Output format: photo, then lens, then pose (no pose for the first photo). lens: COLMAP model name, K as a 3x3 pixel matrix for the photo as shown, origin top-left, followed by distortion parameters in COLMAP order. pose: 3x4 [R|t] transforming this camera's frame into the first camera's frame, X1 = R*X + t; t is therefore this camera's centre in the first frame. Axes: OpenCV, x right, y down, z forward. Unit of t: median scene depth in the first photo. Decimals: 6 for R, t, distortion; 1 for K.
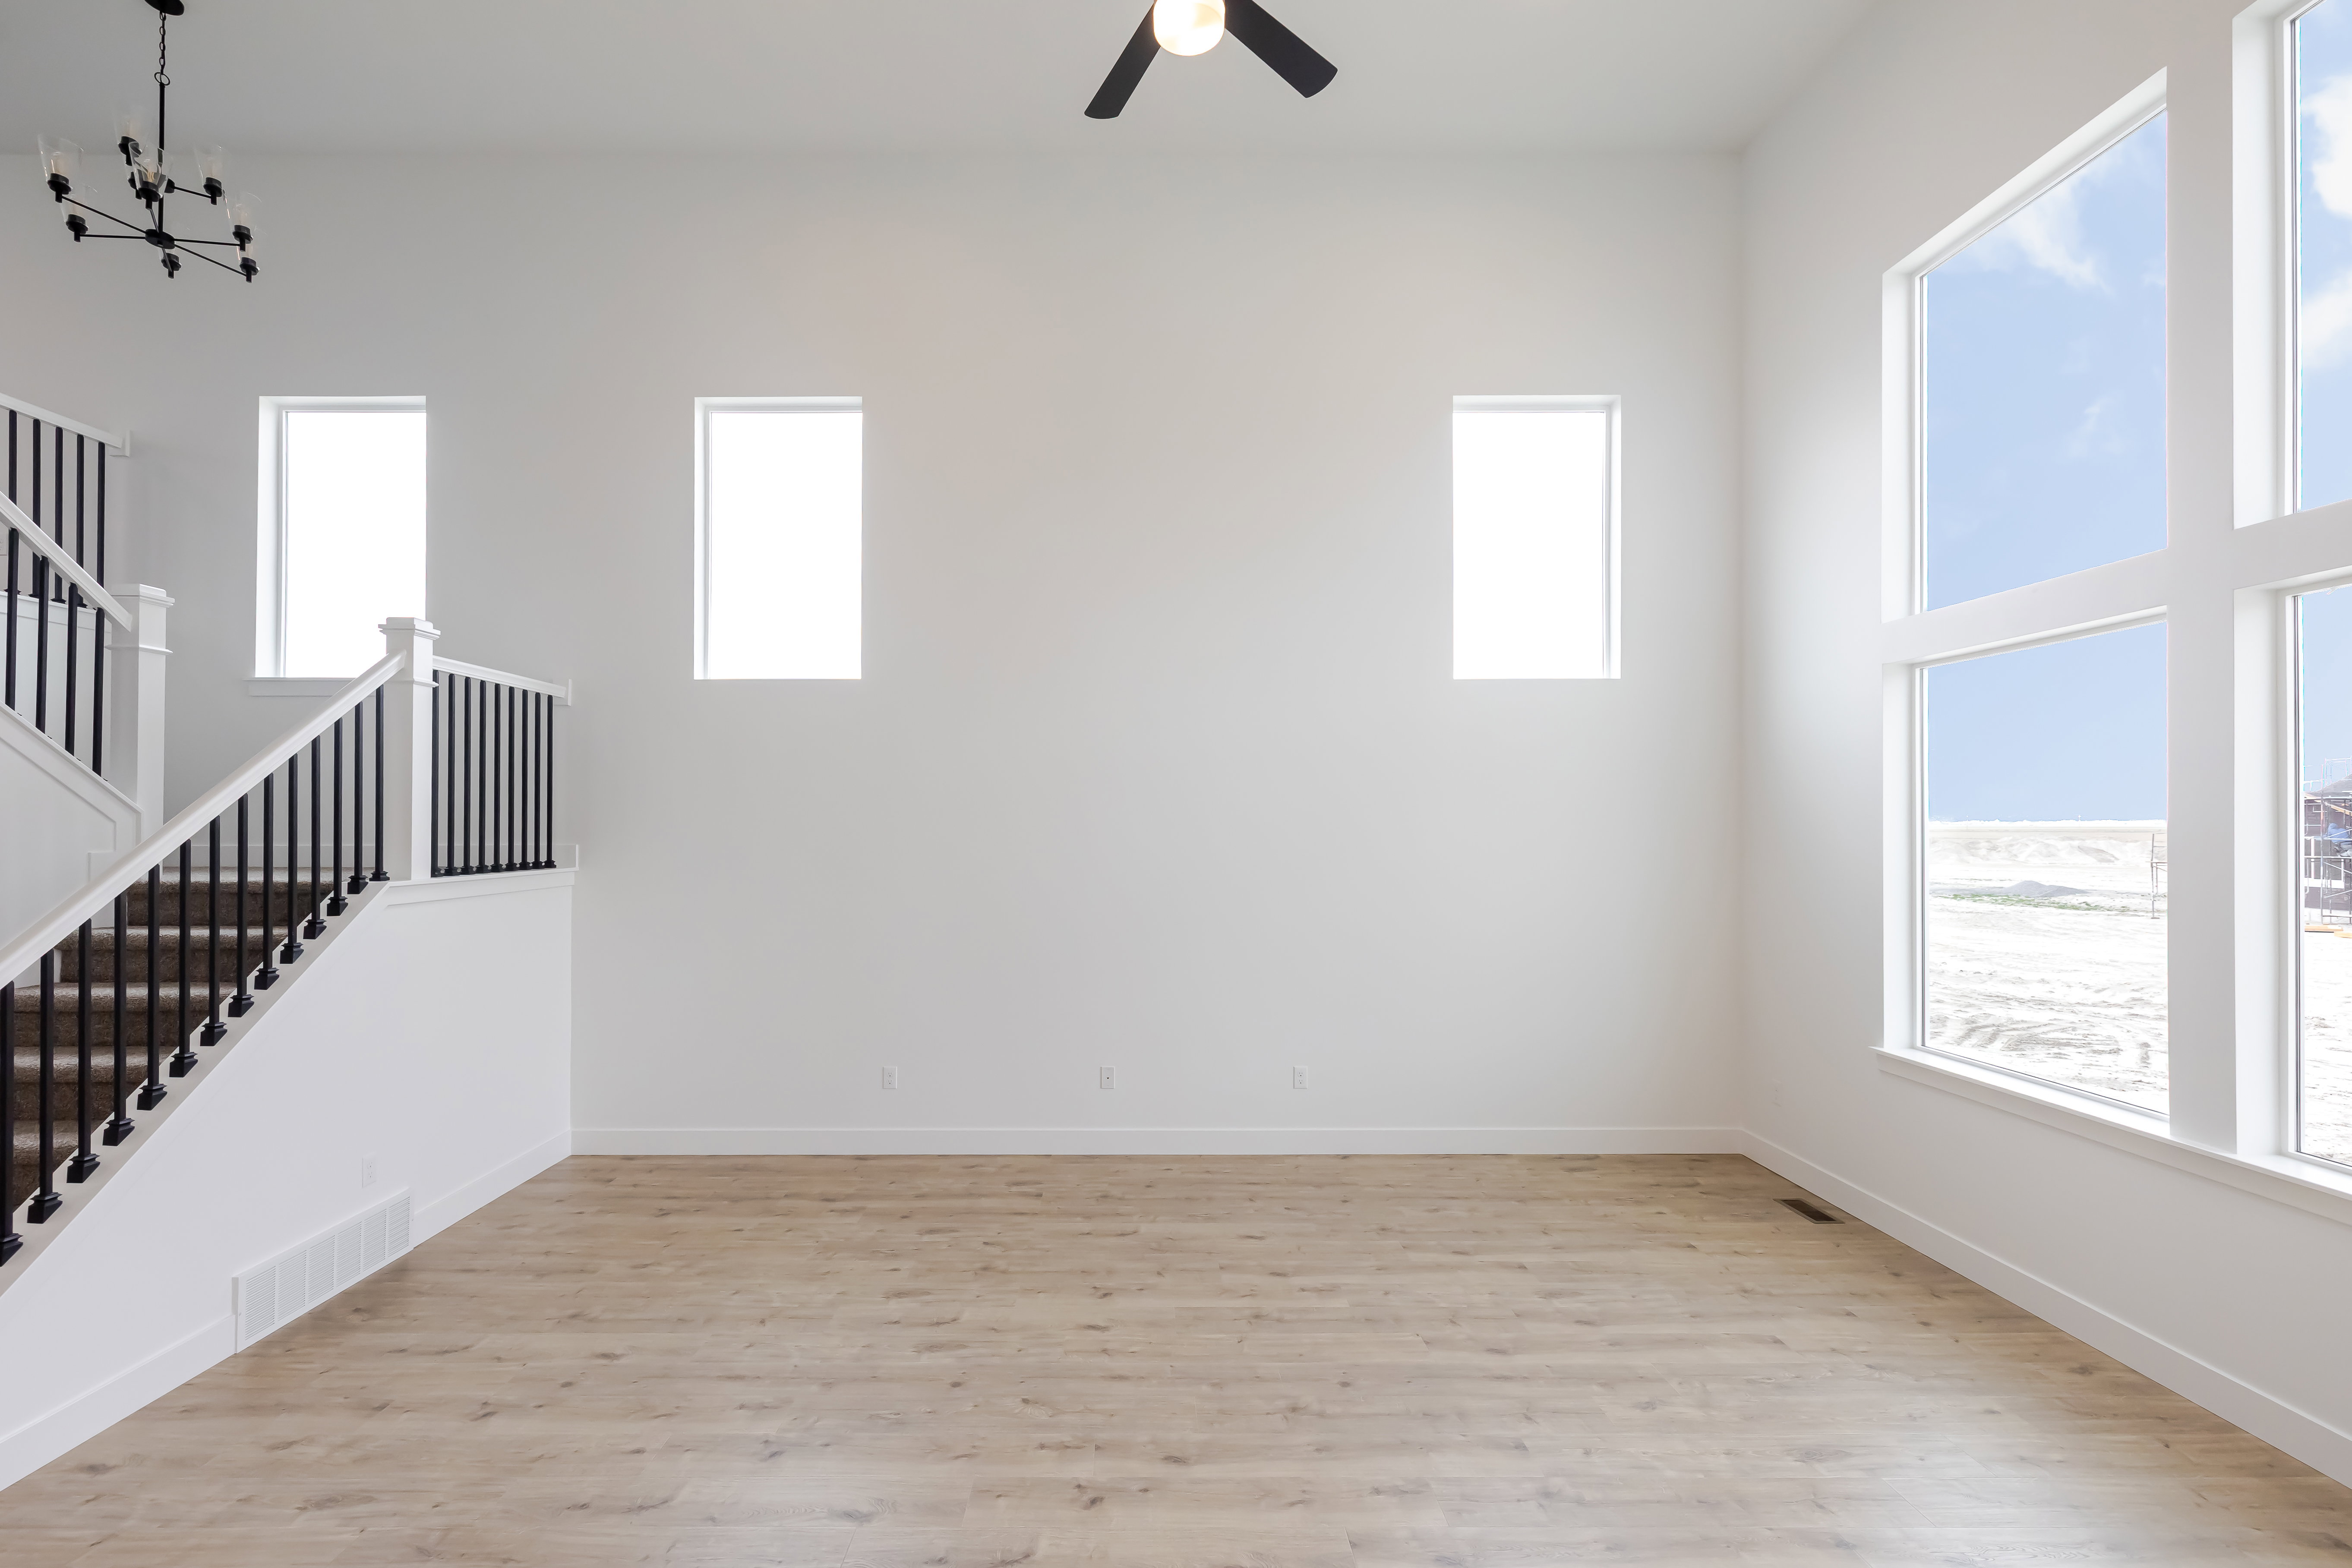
lens RADIAL K [[1022.9, 0, 1172.8], [0, 1022.9, 799.9], [0, 0, 1]] dist [0.001844, 0.000239]
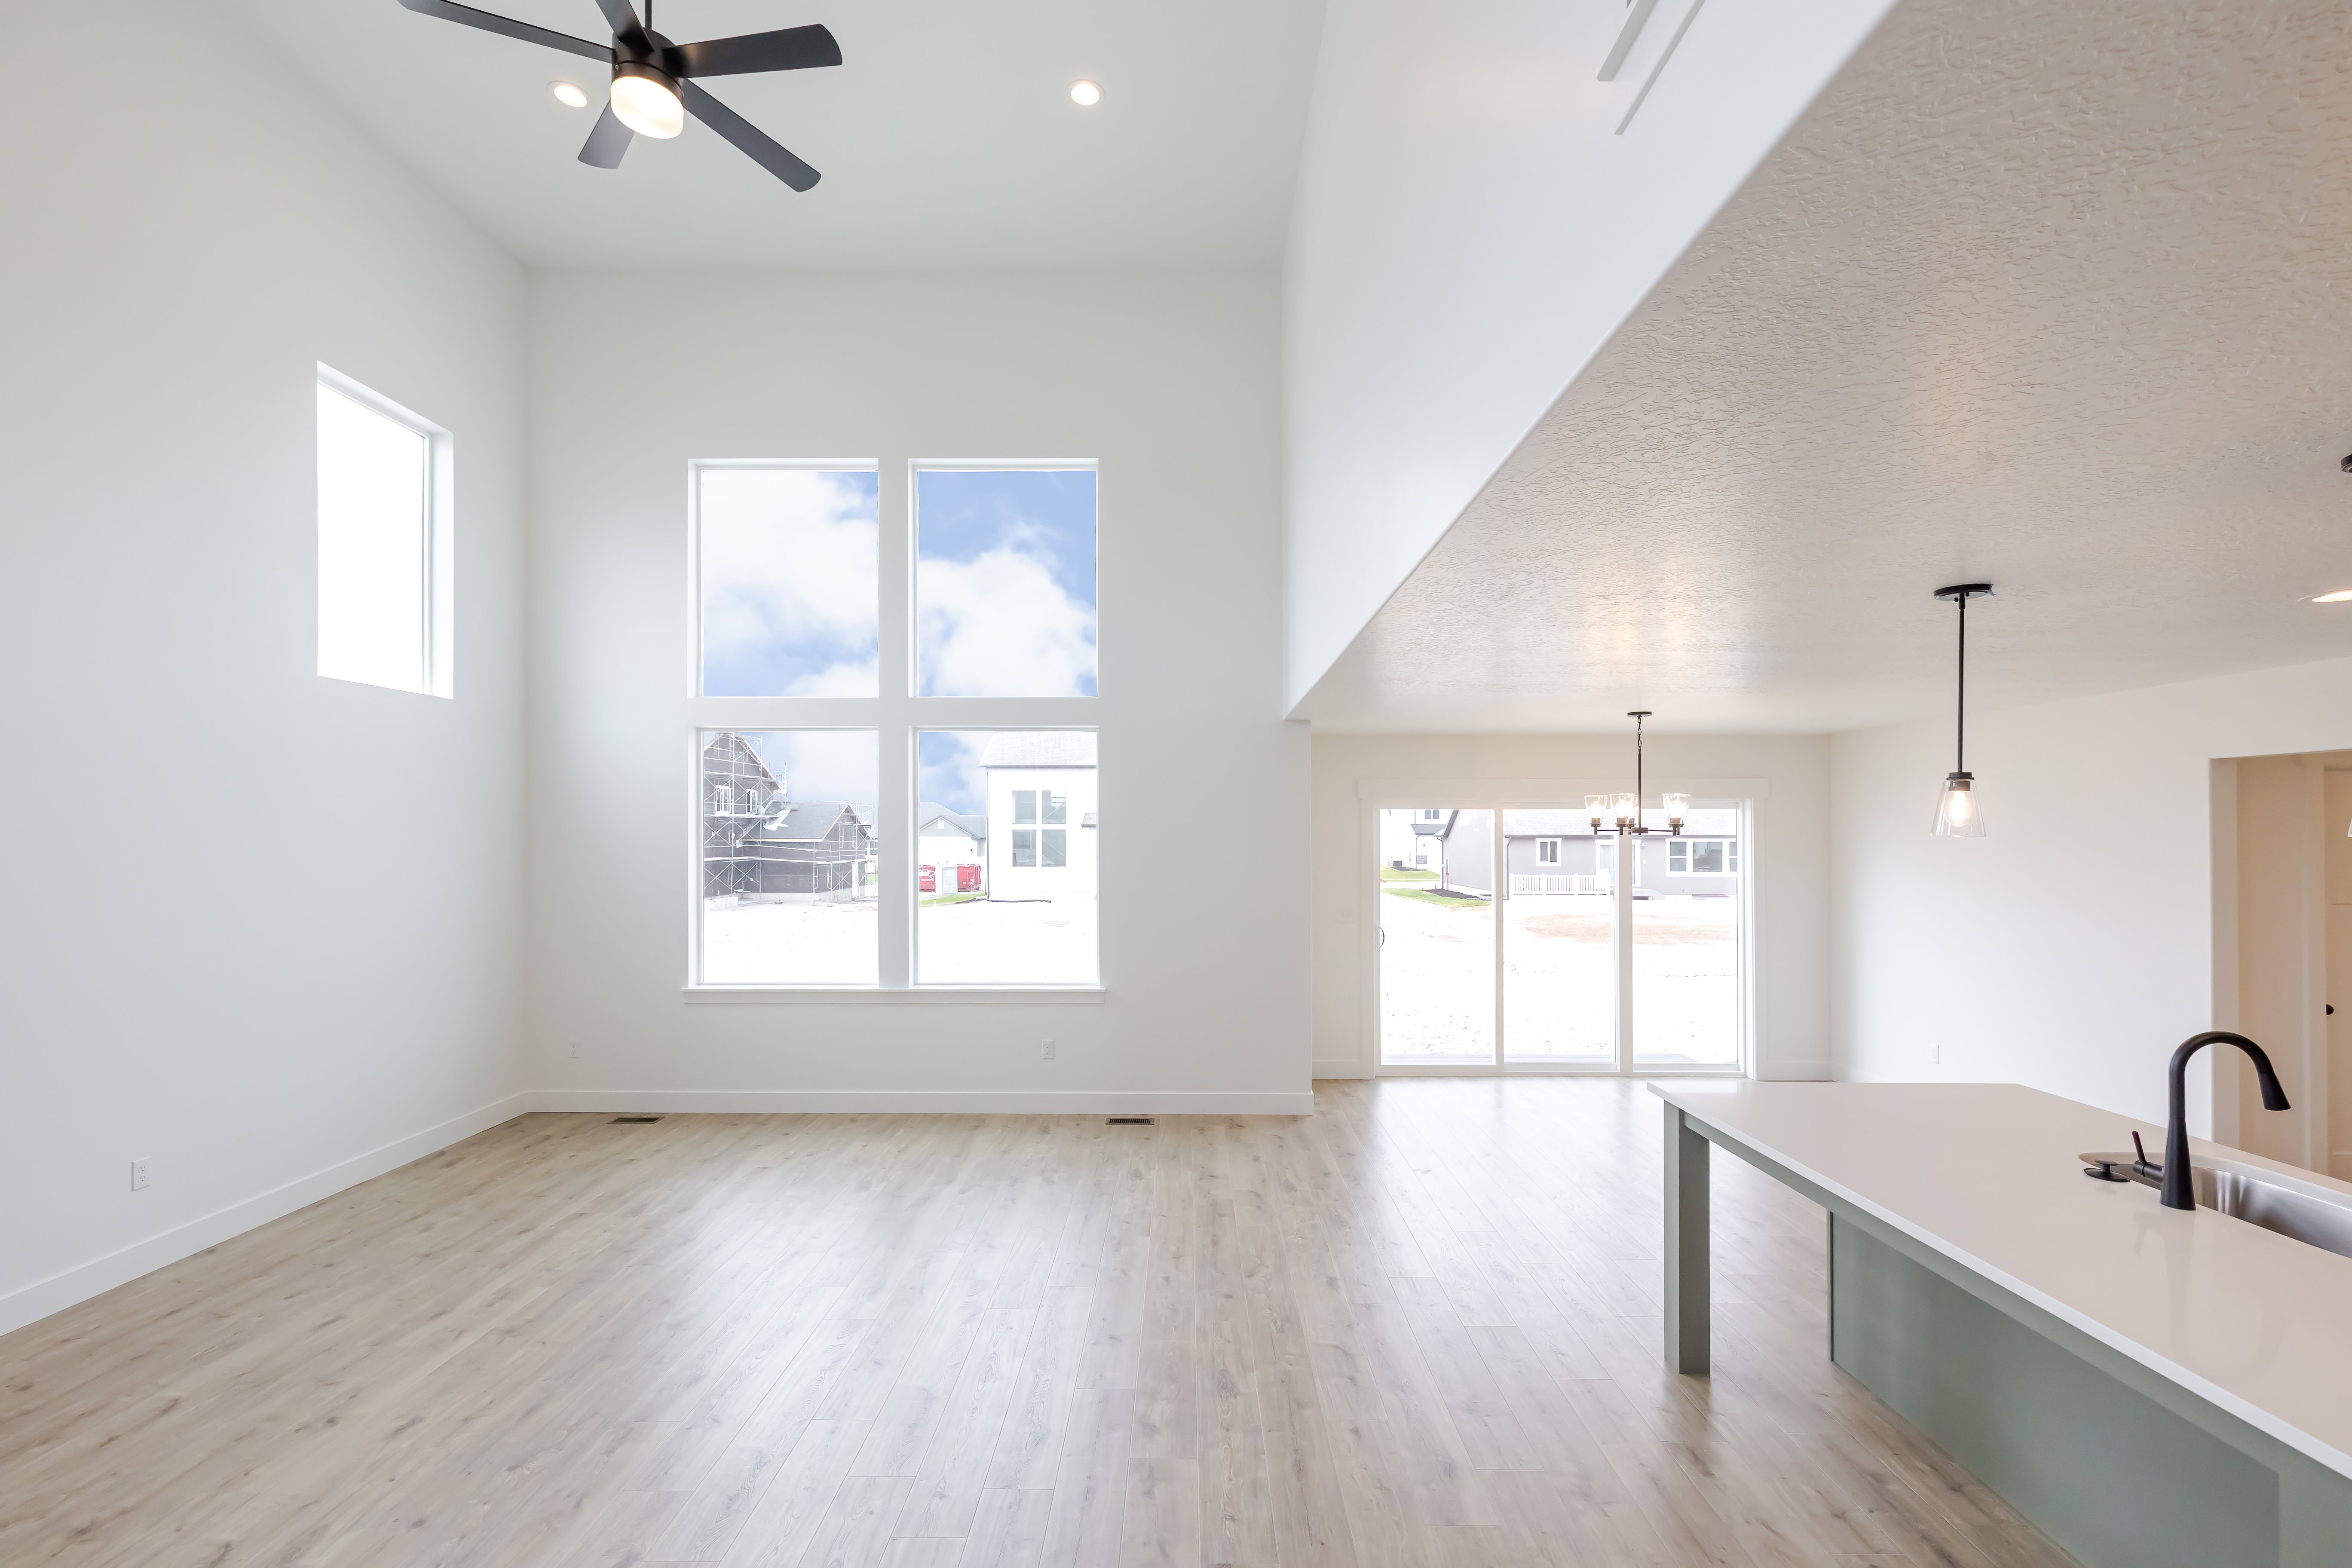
lens RADIAL K [[1001.1, 0, 1163.7], [0, 1001.1, 795.9], [0, 0, 1]] dist [-0.000057, -0.000430]
pose [[0.024434, 0.038036, 0.998978, -0.724636], [-0.021430, 0.999066, -0.037516, 0.005910], [-0.999472, -0.020491, 0.025226, 0.283676]]
